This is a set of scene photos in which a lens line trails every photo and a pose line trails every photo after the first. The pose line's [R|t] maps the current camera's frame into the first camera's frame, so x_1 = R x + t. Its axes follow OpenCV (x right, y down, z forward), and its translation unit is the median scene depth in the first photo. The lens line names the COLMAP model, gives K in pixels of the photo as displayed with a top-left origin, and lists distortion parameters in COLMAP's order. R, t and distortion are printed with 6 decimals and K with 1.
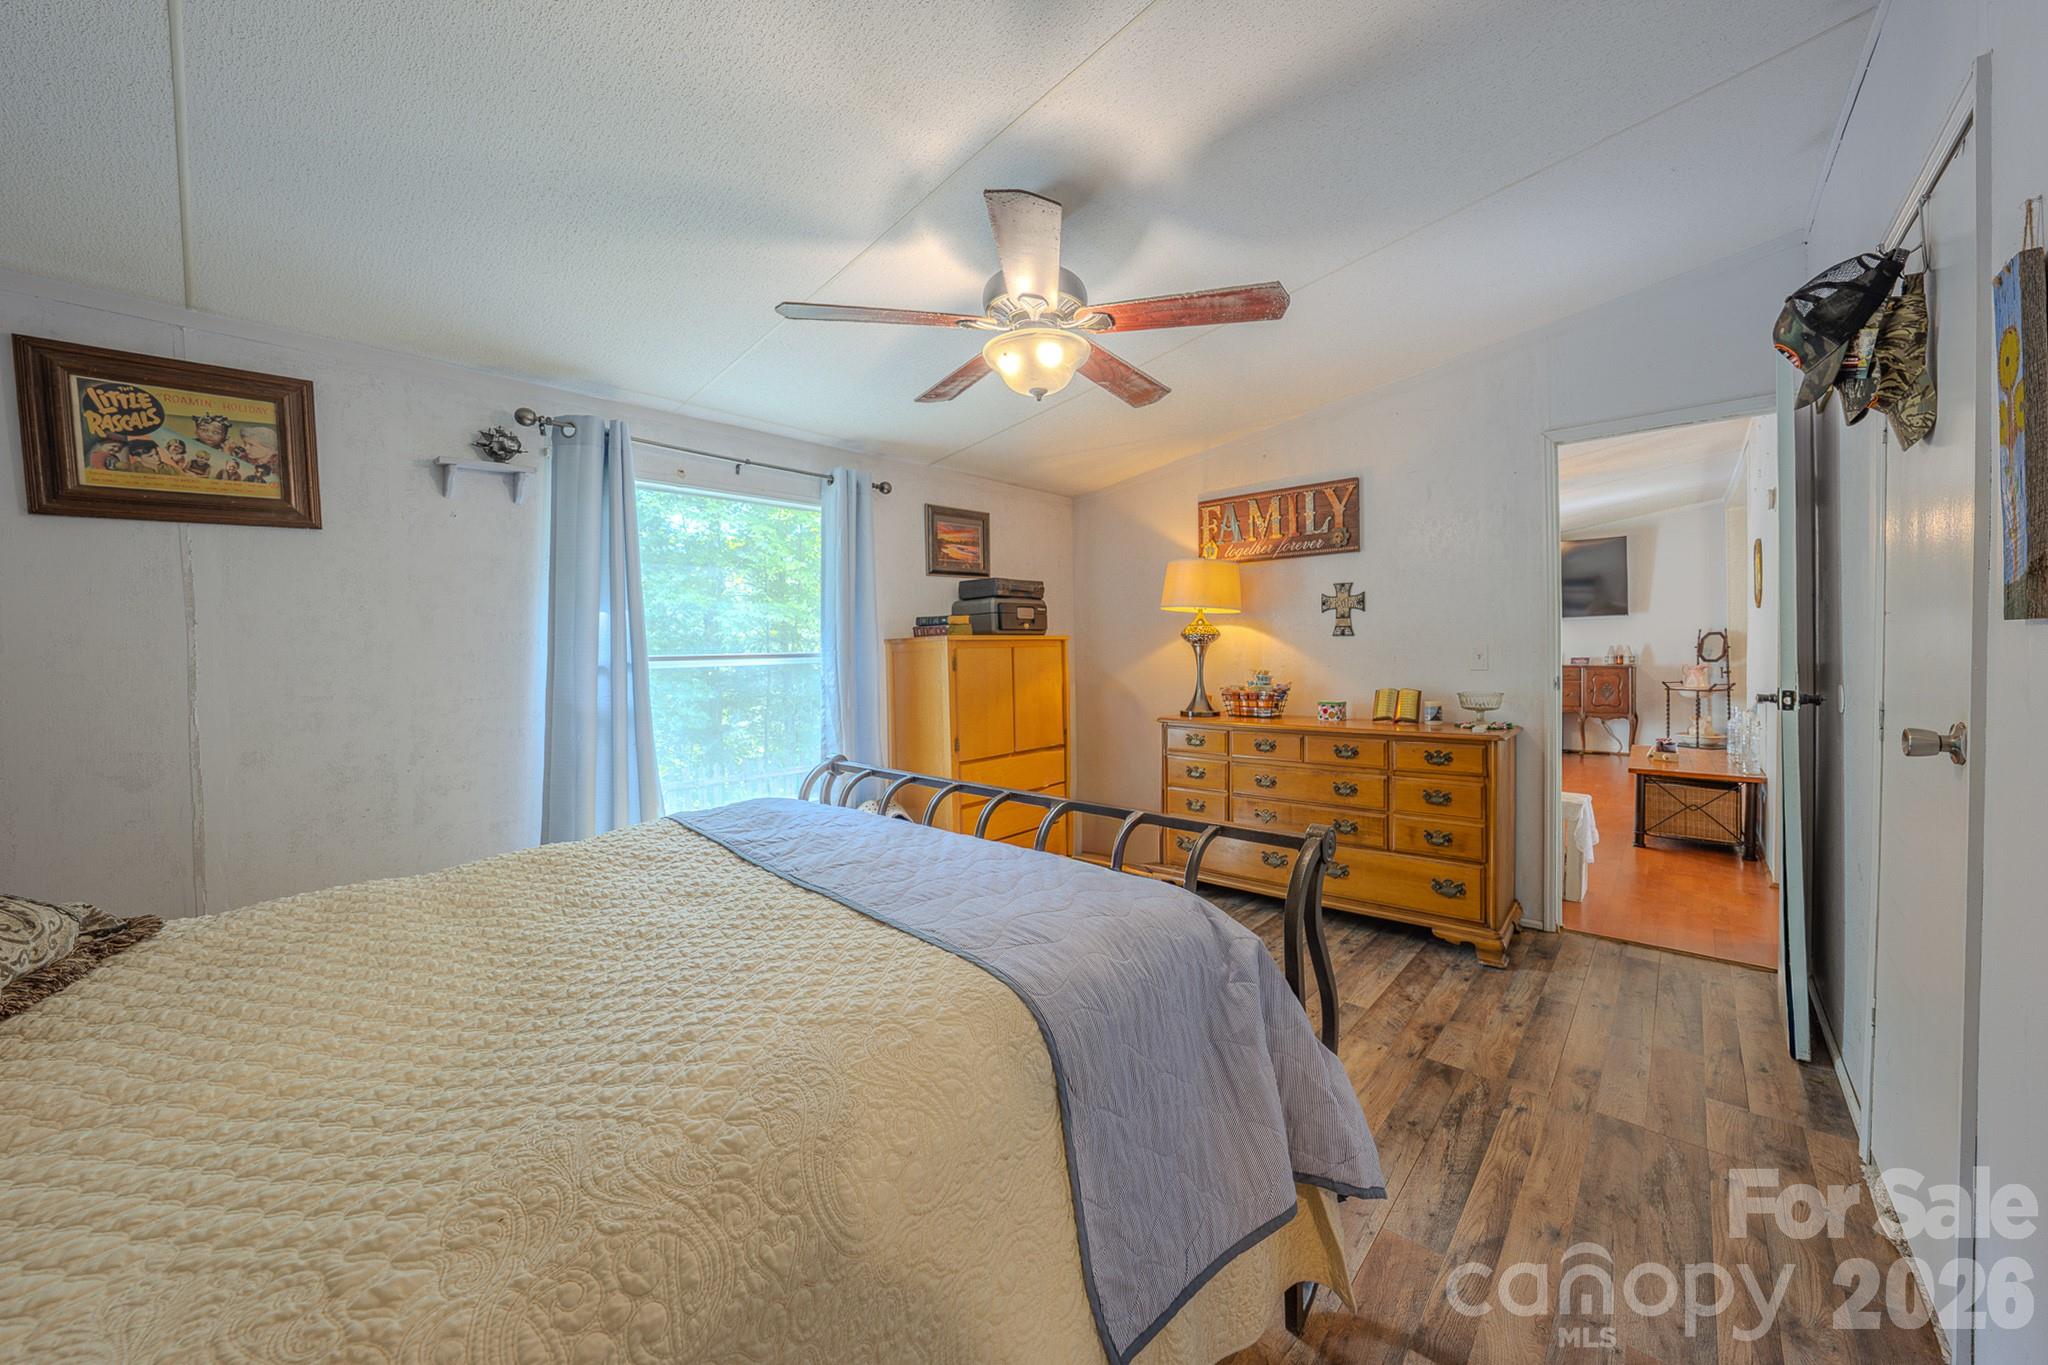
lens RADIAL K [[711.5, 0, 1082.6], [0, 711.5, 659.4], [0, 0, 1]] dist [-0.026175, 0.004942]
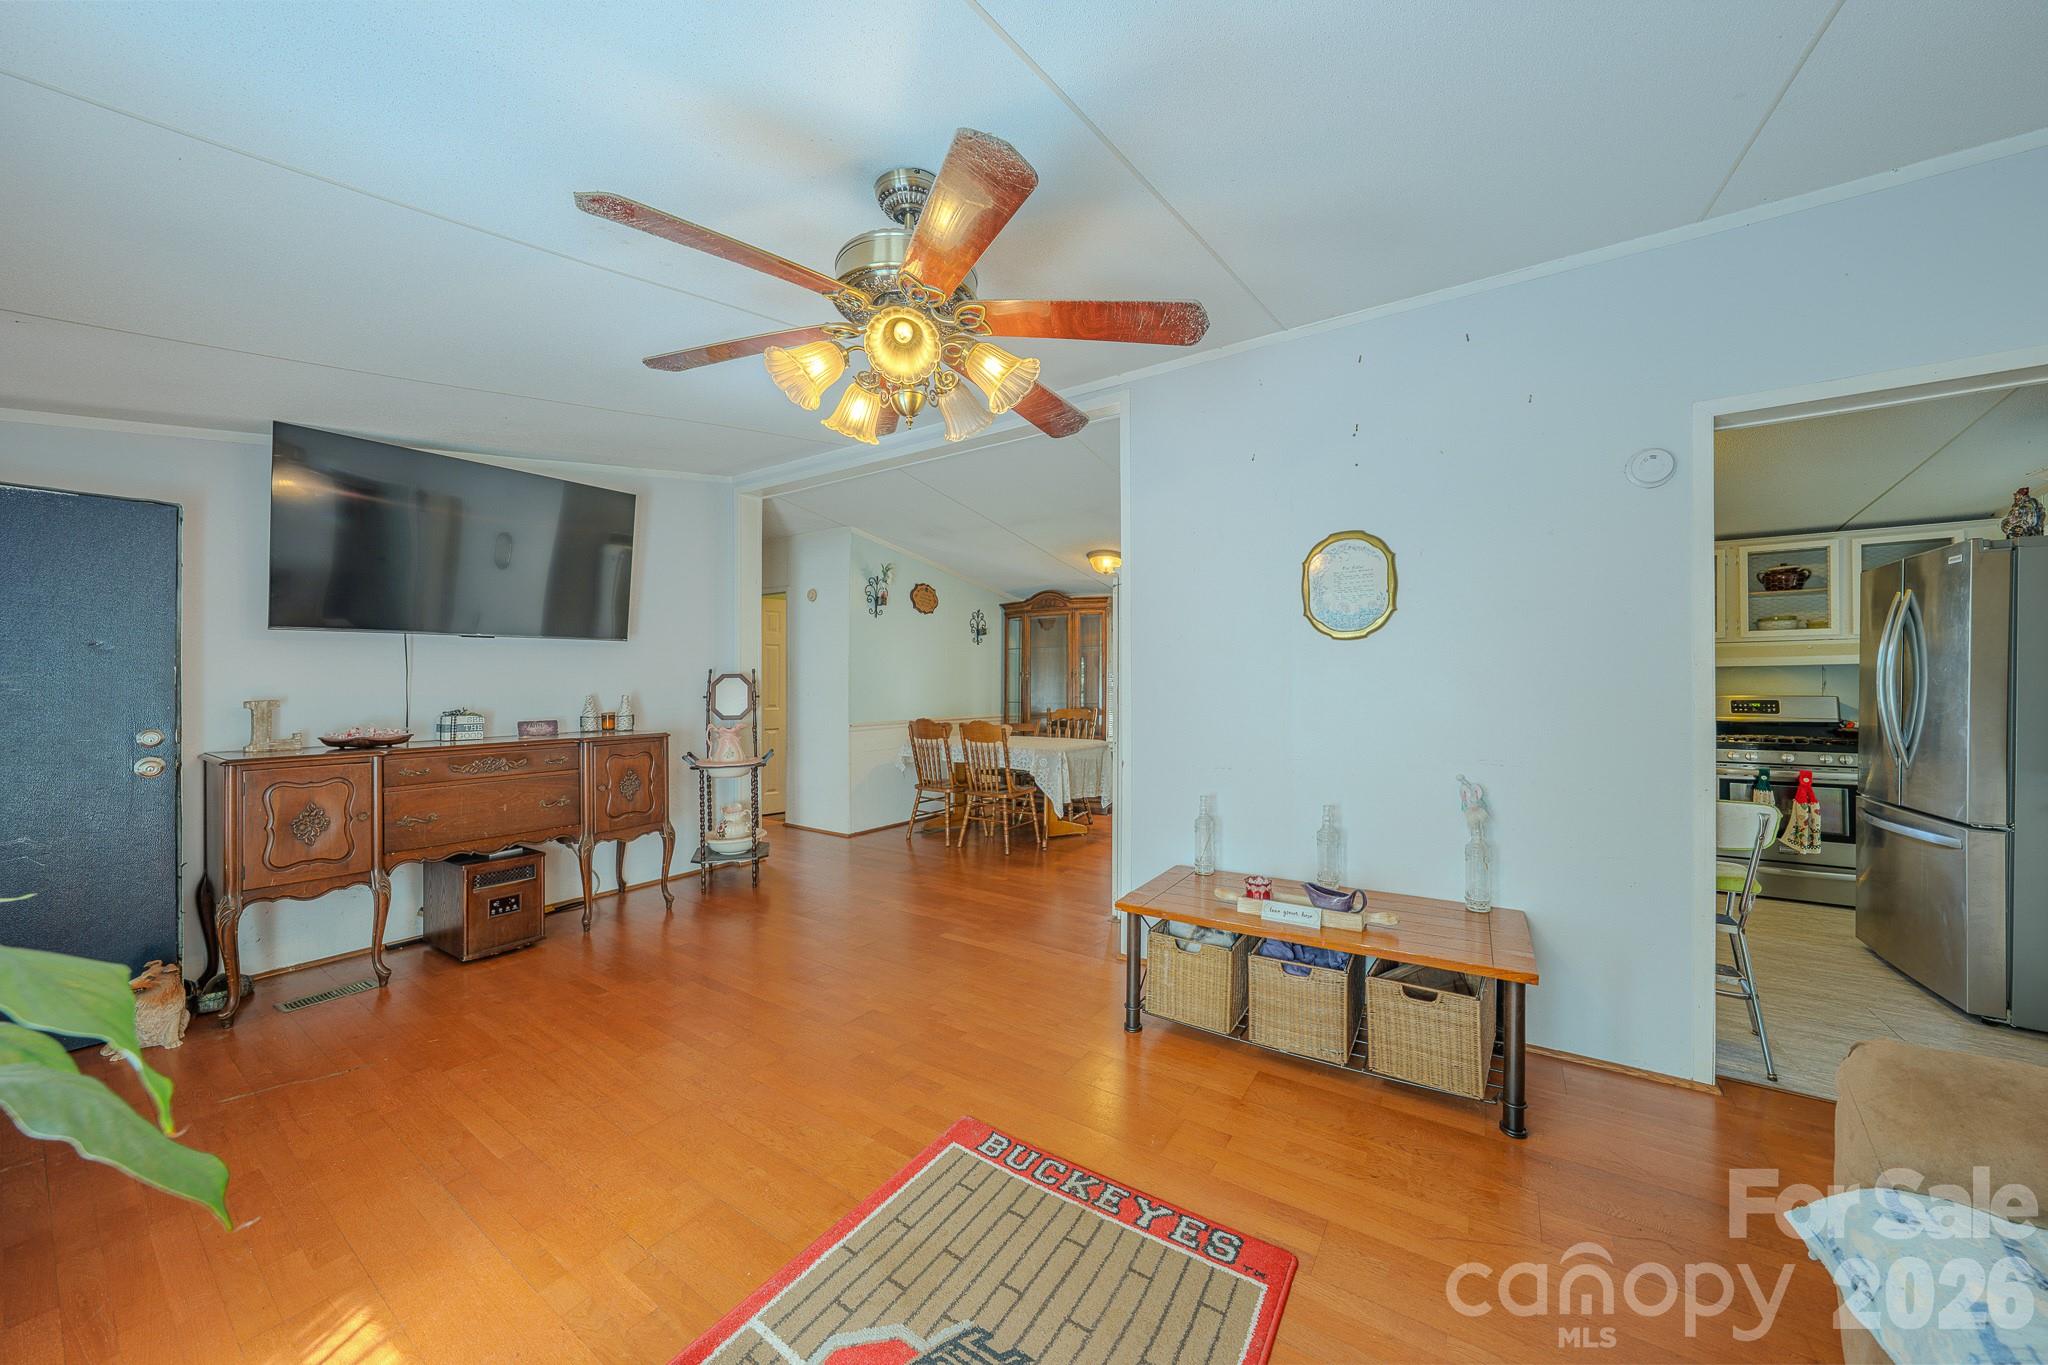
lens RADIAL K [[711.5, 0, 1031.0], [0, 711.5, 680.2], [0, 0, 1]] dist [-0.026175, 0.004942]
pose [[-0.120605, 0.014788, 0.992590, 0.420741], [0.018769, 0.999744, -0.012614, -0.036457], [-0.992523, 0.017109, -0.120852, 1.487649]]
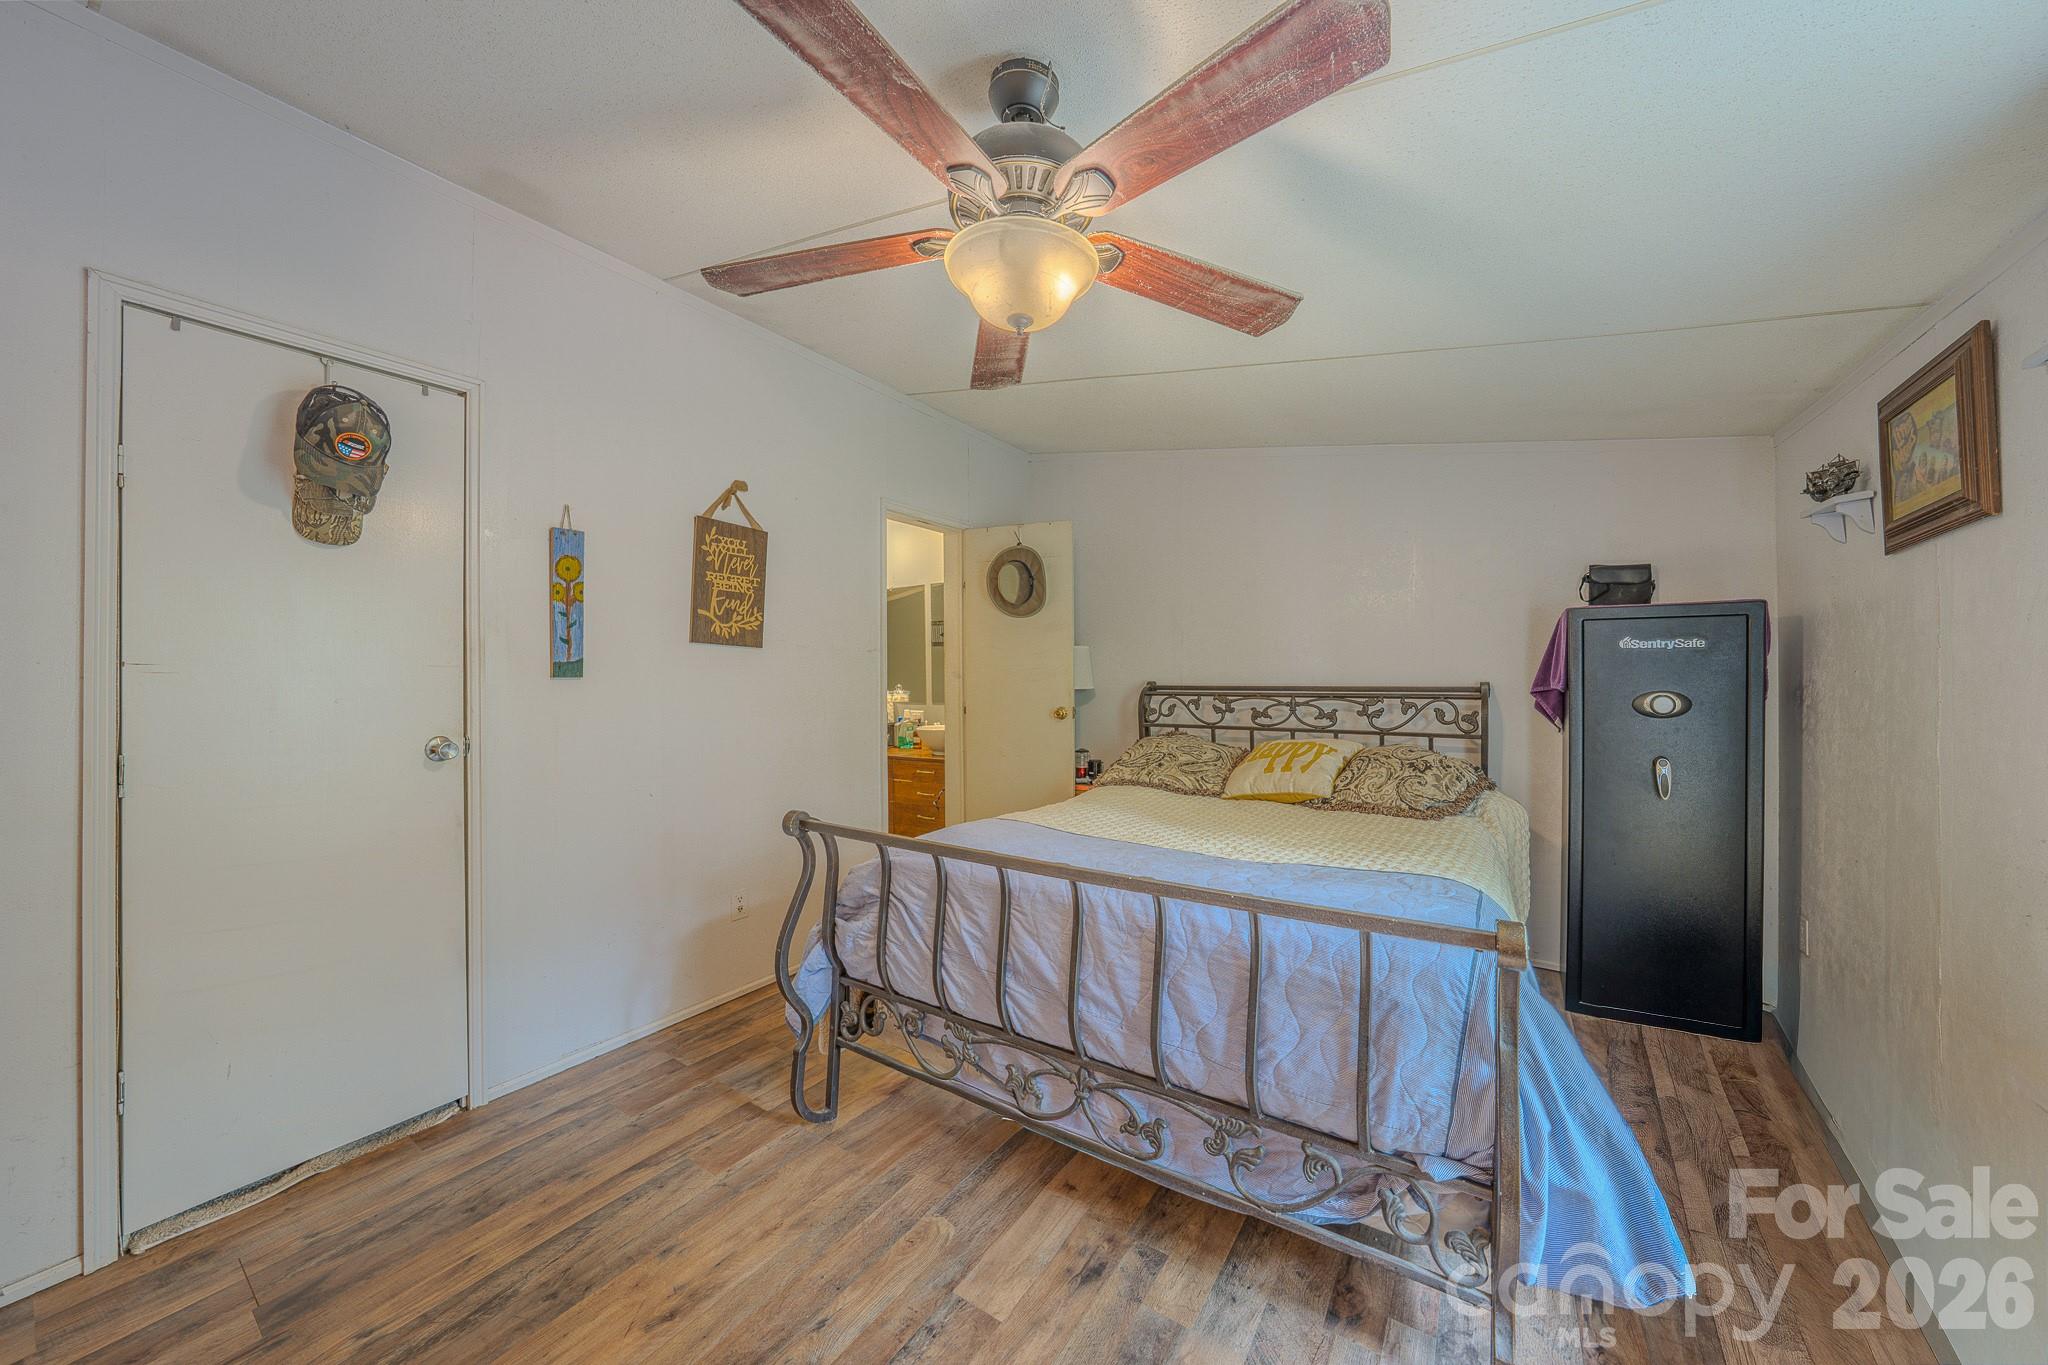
lens RADIAL K [[711.5, 0, 1007.4], [0, 711.5, 676.1], [0, 0, 1]] dist [-0.026175, 0.004942]
pose [[-0.993056, 0.014324, -0.116768, 0.022714], [0.011810, 0.999684, 0.022188, -0.022955], [0.117049, 0.020655, -0.992911, 0.850075]]
